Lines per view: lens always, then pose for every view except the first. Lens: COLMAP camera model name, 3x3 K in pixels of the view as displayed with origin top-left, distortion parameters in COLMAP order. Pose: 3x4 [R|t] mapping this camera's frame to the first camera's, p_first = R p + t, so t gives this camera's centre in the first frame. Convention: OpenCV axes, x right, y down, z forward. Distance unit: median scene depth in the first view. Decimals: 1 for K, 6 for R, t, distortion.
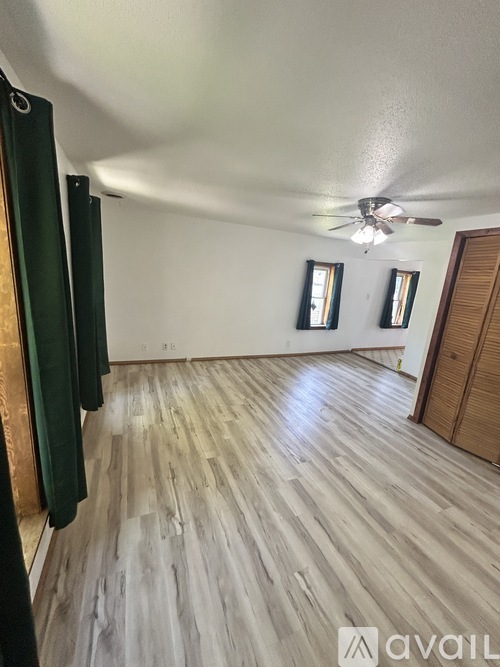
lens RADIAL K [[269.0, 0, 253.0], [0, 269.0, 332.5], [0, 0, 1]] dist [-0.001850, 0.000617]
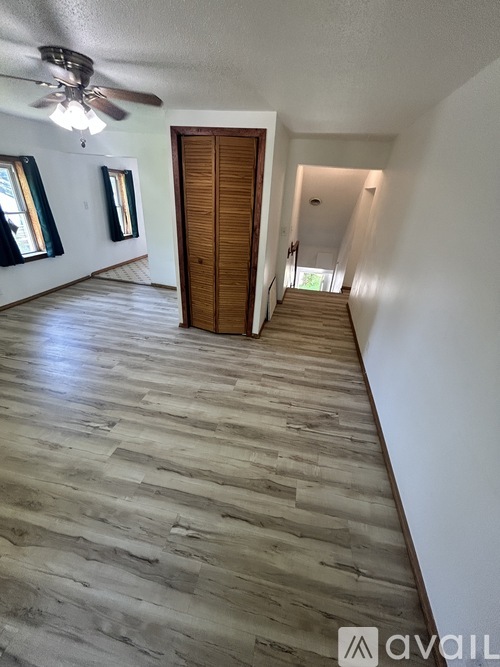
lens RADIAL K [[269.0, 0, 252.2], [0, 269.0, 331.8], [0, 0, 1]] dist [-0.001850, 0.000617]
pose [[0.577356, -0.413400, 0.704103, -0.033223], [0.163989, 0.903490, 0.395997, -0.052630], [-0.799855, -0.113166, 0.589428, 0.141317]]
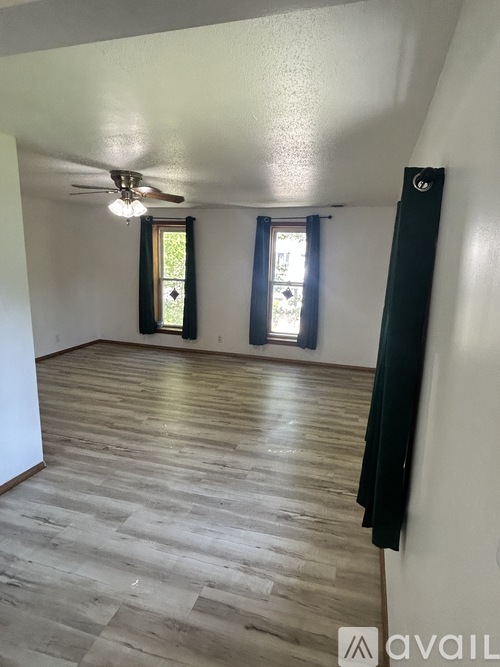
lens RADIAL K [[369.9, 0, 251.9], [0, 369.9, 332.6], [0, 0, 1]] dist [0.000022, -0.000446]
pose [[-0.636100, 0.054802, -0.769658, 1.068525], [-0.249685, 0.929188, 0.272518, -0.371325], [0.730092, 0.365521, -0.577373, 2.023616]]
